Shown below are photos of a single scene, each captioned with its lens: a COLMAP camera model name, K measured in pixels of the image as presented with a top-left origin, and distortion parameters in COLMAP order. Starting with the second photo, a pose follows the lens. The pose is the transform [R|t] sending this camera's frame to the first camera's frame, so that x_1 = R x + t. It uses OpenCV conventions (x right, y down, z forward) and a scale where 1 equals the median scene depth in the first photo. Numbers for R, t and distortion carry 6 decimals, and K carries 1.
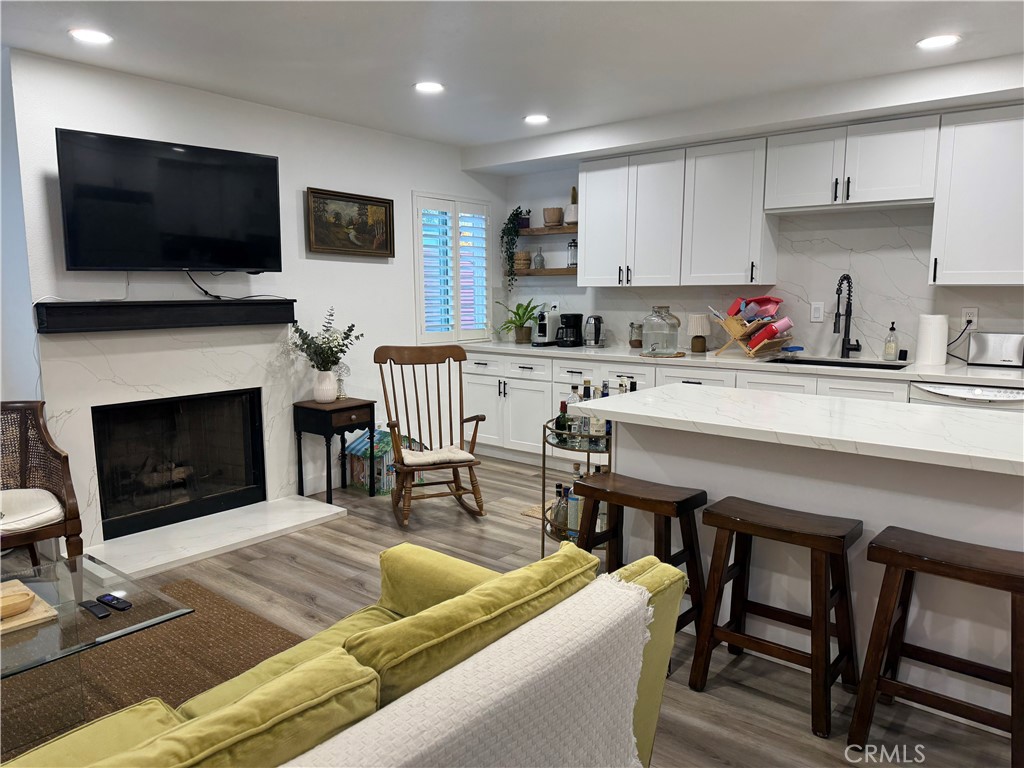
lens RADIAL K [[714.5, 0, 504.8], [0, 714.5, 389.7], [0, 0, 1]] dist [0.089040, -0.118140]
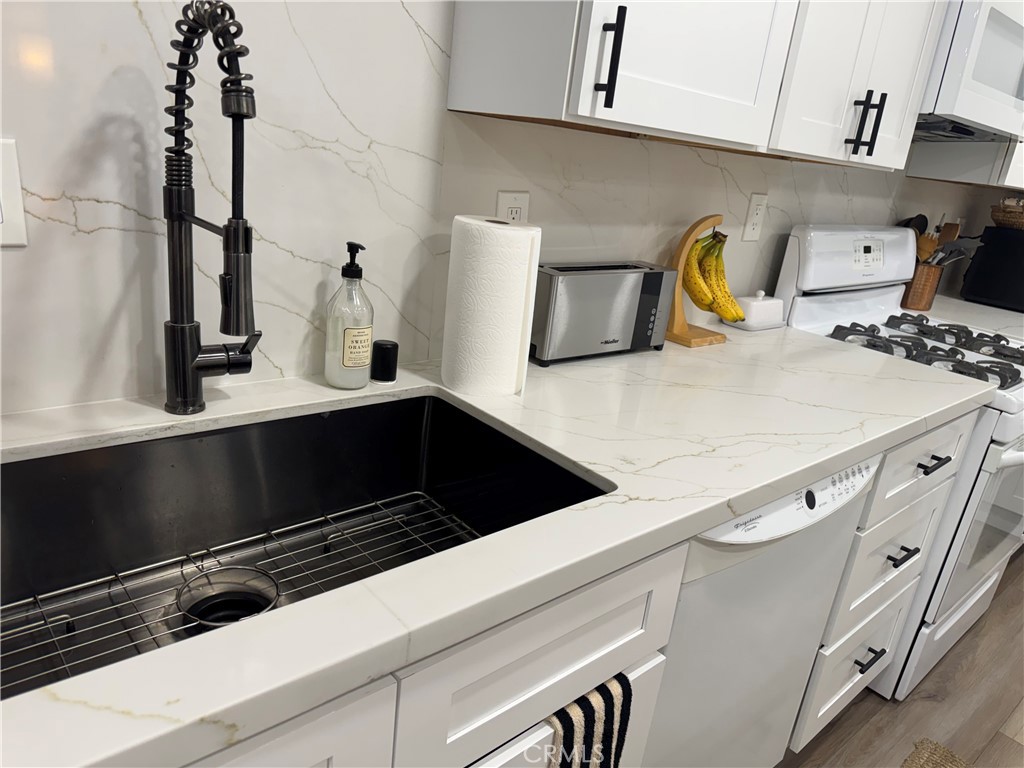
lens RADIAL K [[725.8, 0, 512.7], [0, 725.8, 384.8], [0, 0, 1]] dist [0.000773, 0.001038]
pose [[0.165002, -0.291973, 0.942086, 0.385002], [0.022615, 0.956047, 0.292339, -0.158504], [-0.986034, -0.026931, 0.164352, 1.199517]]
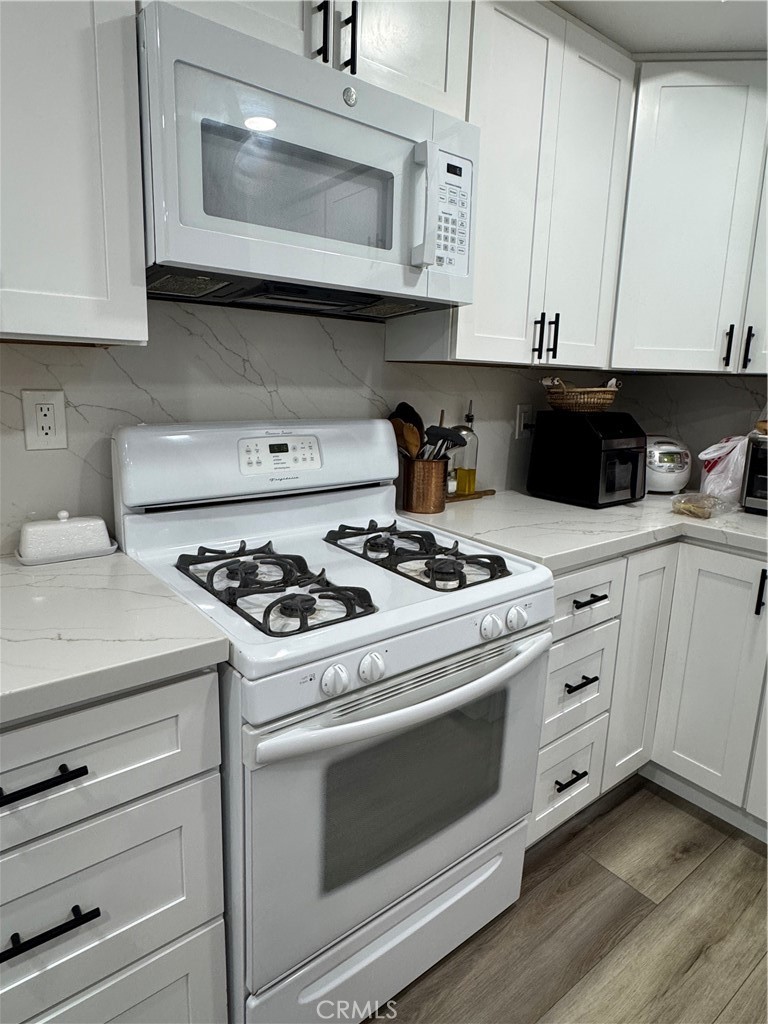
lens RADIAL K [[613.1, 0, 382.8], [0, 613.1, 501.4], [0, 0, 1]] dist [-0.004646, -0.004035]
pose [[0.218837, -0.177098, 0.959555, 0.680474], [0.104896, 0.981962, 0.157311, -0.098428], [-0.970107, 0.066228, 0.233466, 0.802248]]
